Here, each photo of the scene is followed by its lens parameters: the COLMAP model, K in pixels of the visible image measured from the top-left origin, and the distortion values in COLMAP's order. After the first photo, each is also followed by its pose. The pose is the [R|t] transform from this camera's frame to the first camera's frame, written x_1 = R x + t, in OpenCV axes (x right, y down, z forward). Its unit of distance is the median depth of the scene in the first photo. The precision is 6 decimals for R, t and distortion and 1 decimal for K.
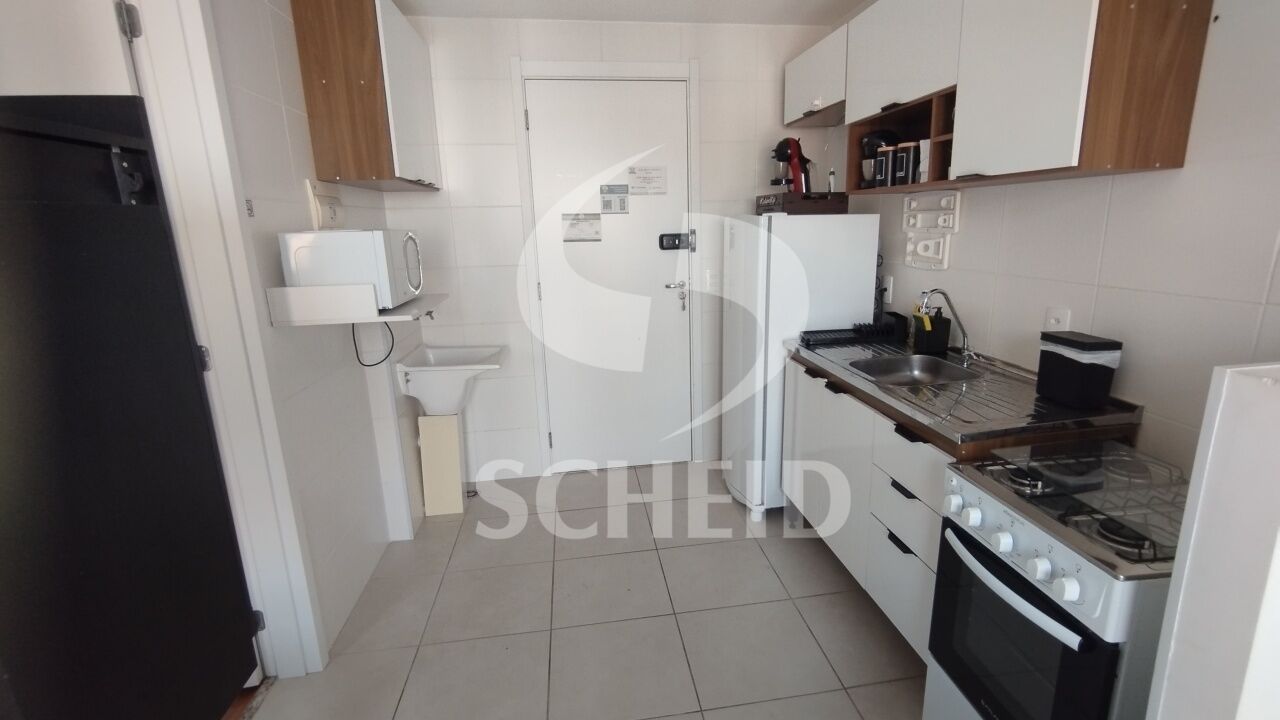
lens RADIAL K [[590.4, 0, 654.0], [0, 590.4, 365.4], [0, 0, 1]] dist [-0.011951, 0.005477]
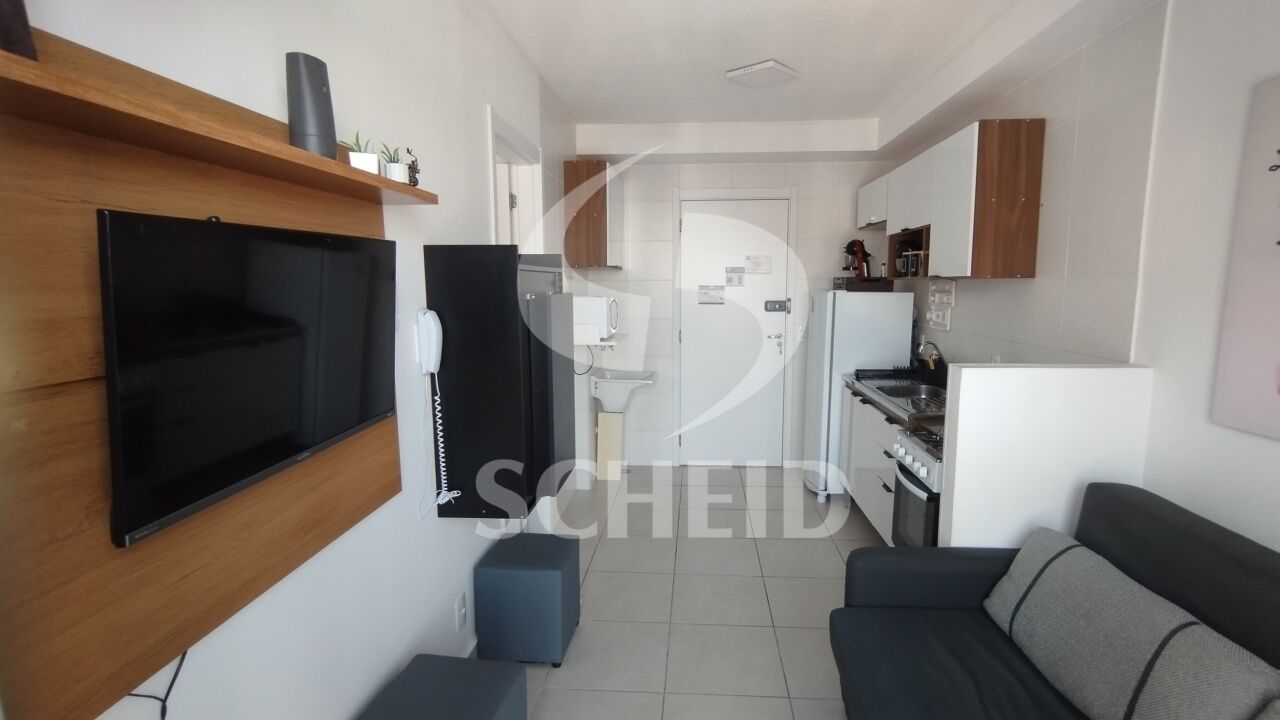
lens RADIAL K [[590.4, 0, 663.8], [0, 590.4, 365.5], [0, 0, 1]] dist [-0.011951, 0.005477]
pose [[0.980122, 0.051733, -0.191533, 0.061607], [-0.070081, 0.993446, -0.090293, 0.098392], [0.185607, 0.101921, 0.977324, -0.526214]]
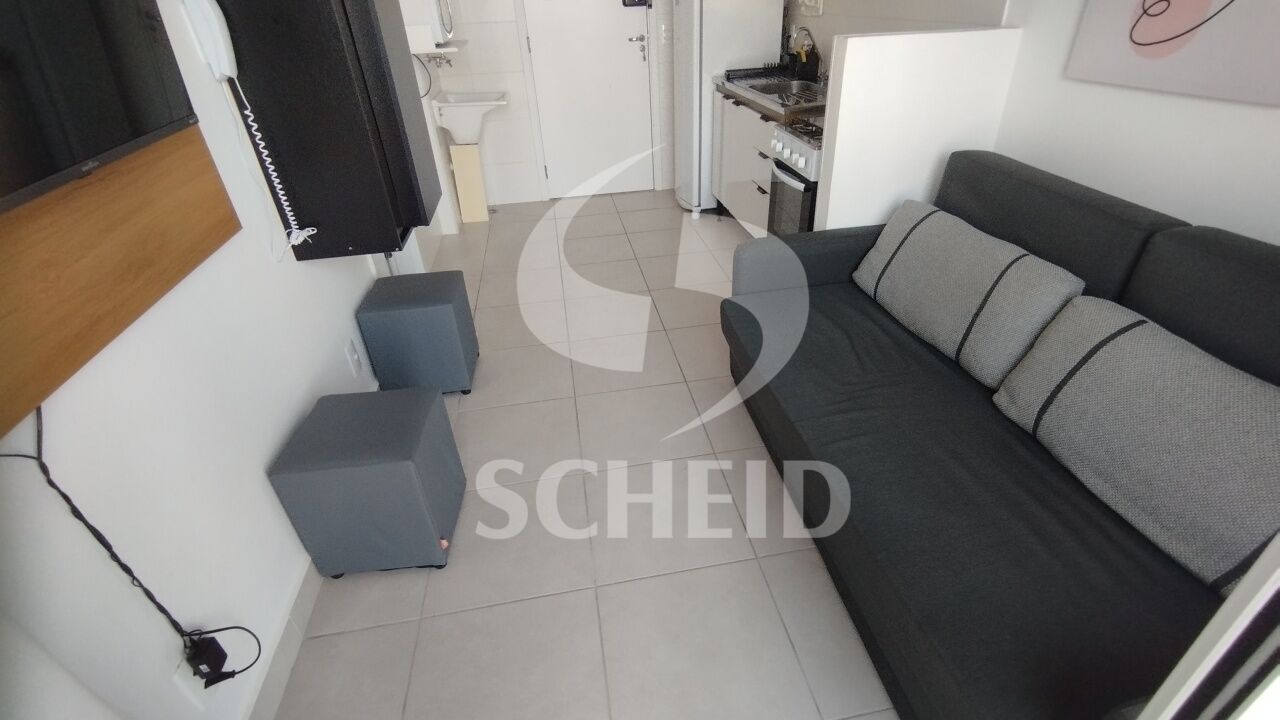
lens RADIAL K [[590.4, 0, 661.1], [0, 590.4, 365.1], [0, 0, 1]] dist [-0.011951, 0.005477]
pose [[0.999011, -0.031116, 0.031762, 0.033367], [0.019157, 0.945846, 0.324050, 0.144157], [-0.040125, -0.323121, 0.945507, -0.509383]]
